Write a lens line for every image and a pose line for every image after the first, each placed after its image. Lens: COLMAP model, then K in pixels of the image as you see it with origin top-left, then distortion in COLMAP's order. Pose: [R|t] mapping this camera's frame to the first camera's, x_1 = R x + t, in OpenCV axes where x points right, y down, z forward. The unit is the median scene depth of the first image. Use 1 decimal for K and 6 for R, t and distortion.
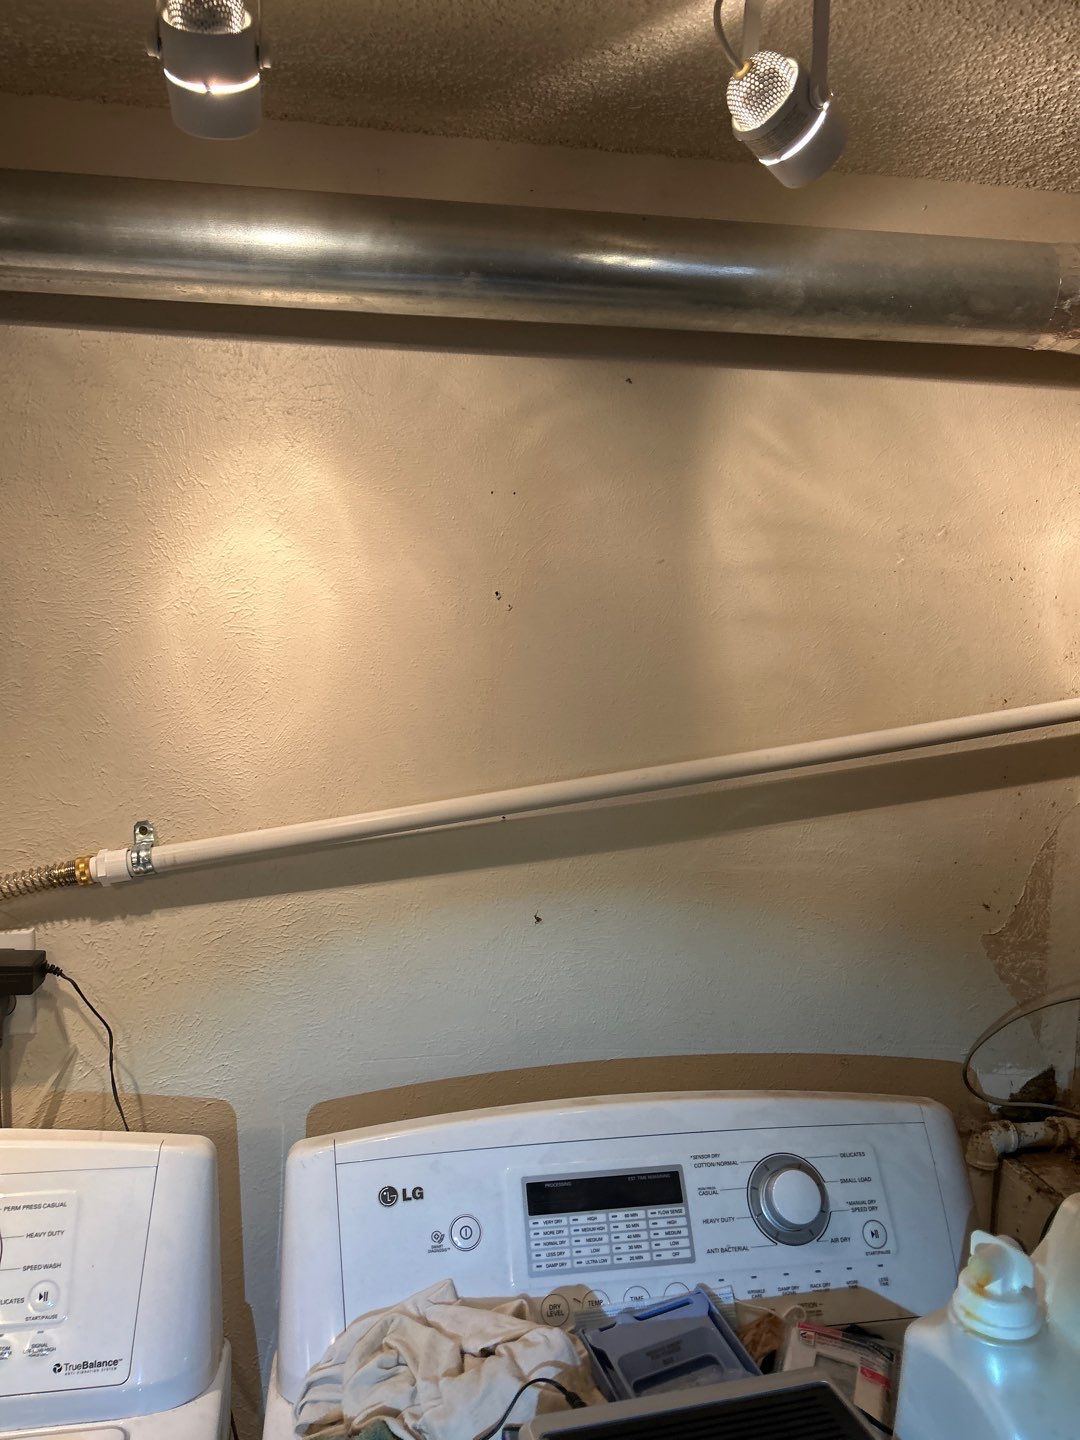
lens RADIAL K [[1084.6, 0, 527.5], [0, 1084.6, 717.6], [0, 0, 1]] dist [0.053745, -0.064015]
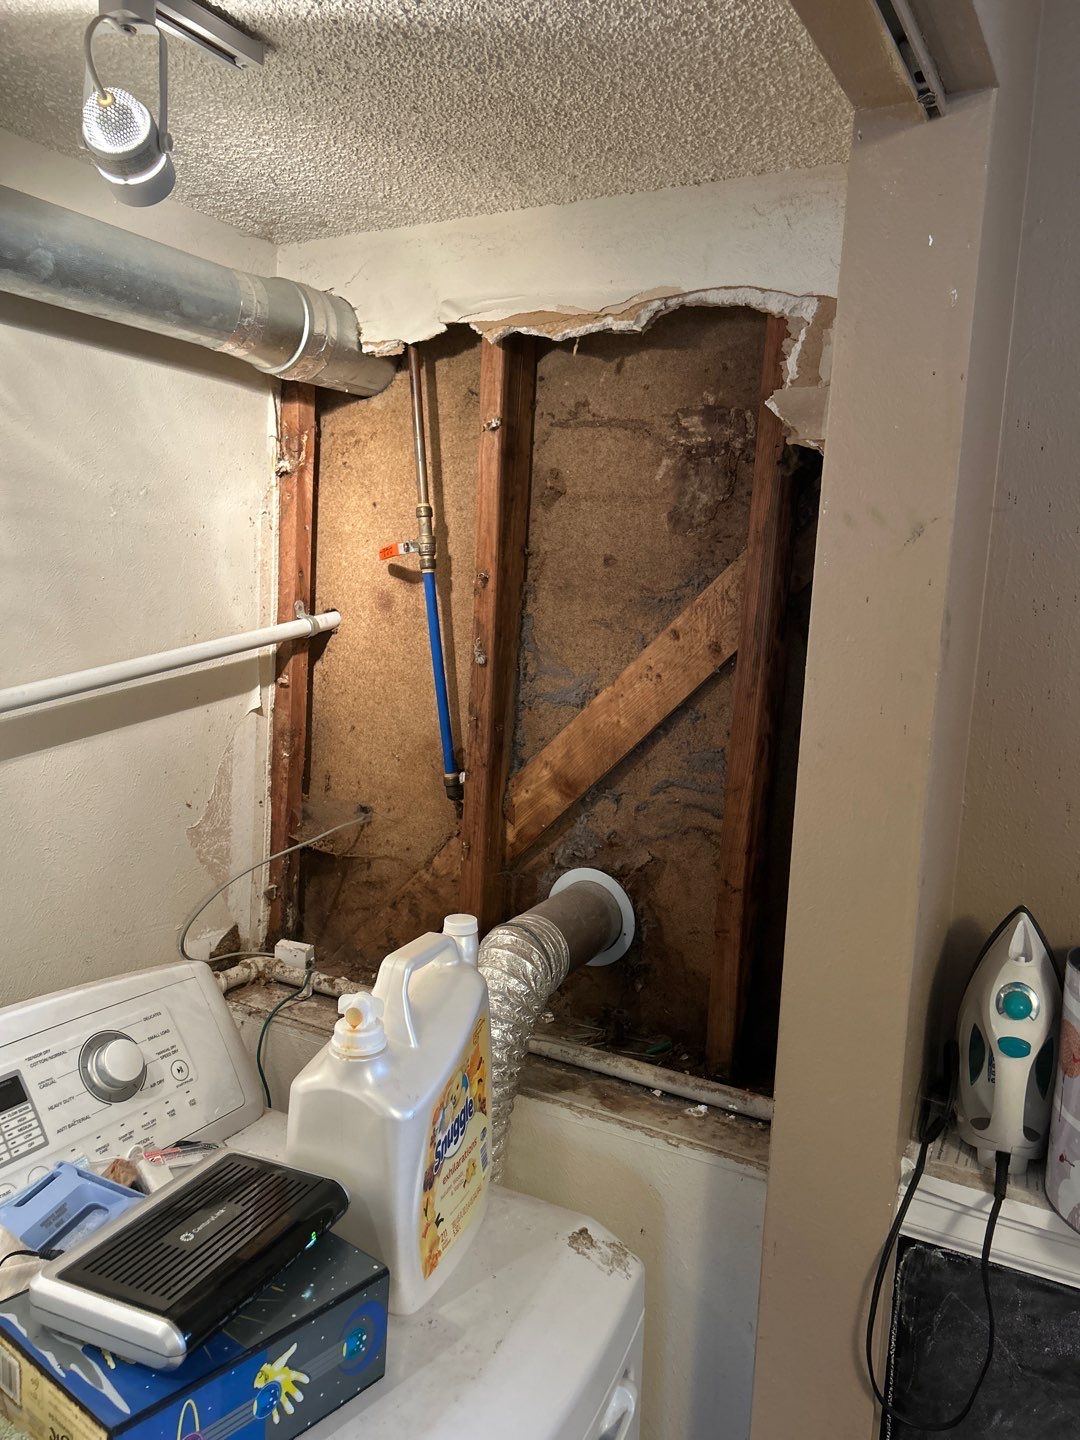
lens RADIAL K [[1084.6, 0, 533.7], [0, 1084.6, 720.5], [0, 0, 1]] dist [0.053745, -0.064015]
pose [[0.630466, -0.084882, 0.771562, -0.332736], [0.035178, 0.996106, 0.080840, -0.007190], [-0.775419, -0.023825, 0.630997, -0.075026]]
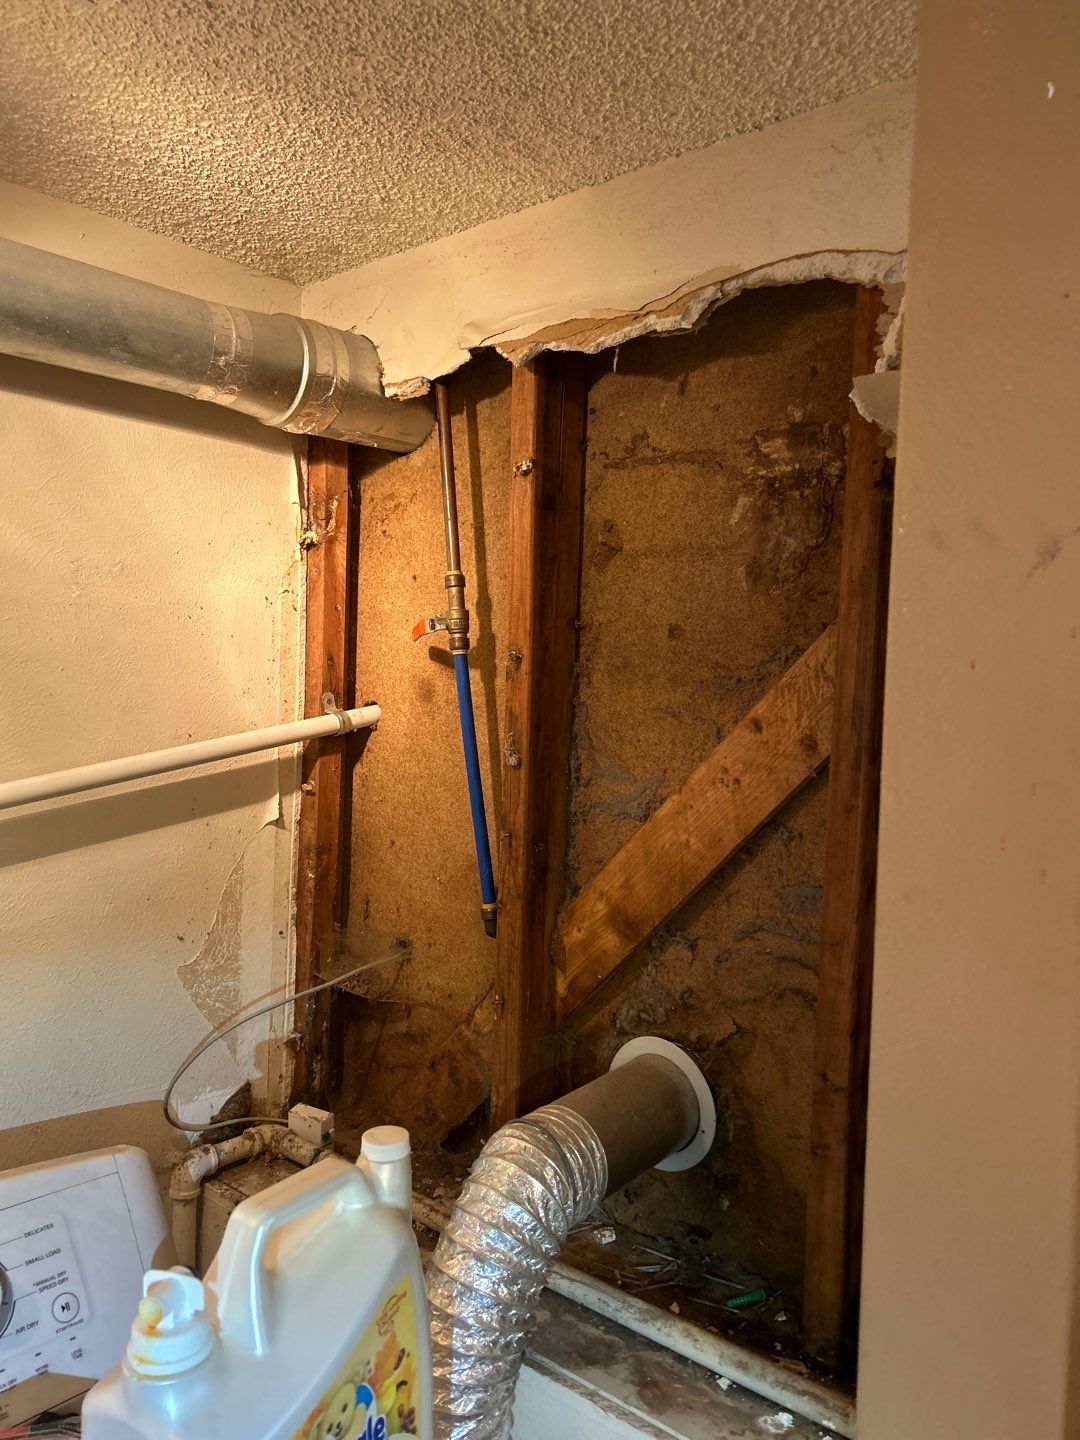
lens RADIAL K [[1084.6, 0, 544.2], [0, 1084.6, 729.9], [0, 0, 1]] dist [0.053745, -0.064015]
pose [[0.765177, -0.031456, 0.643051, 0.039854], [0.047356, 0.998850, -0.007489, 0.003766], [-0.642075, 0.036183, 0.765787, -0.000010]]
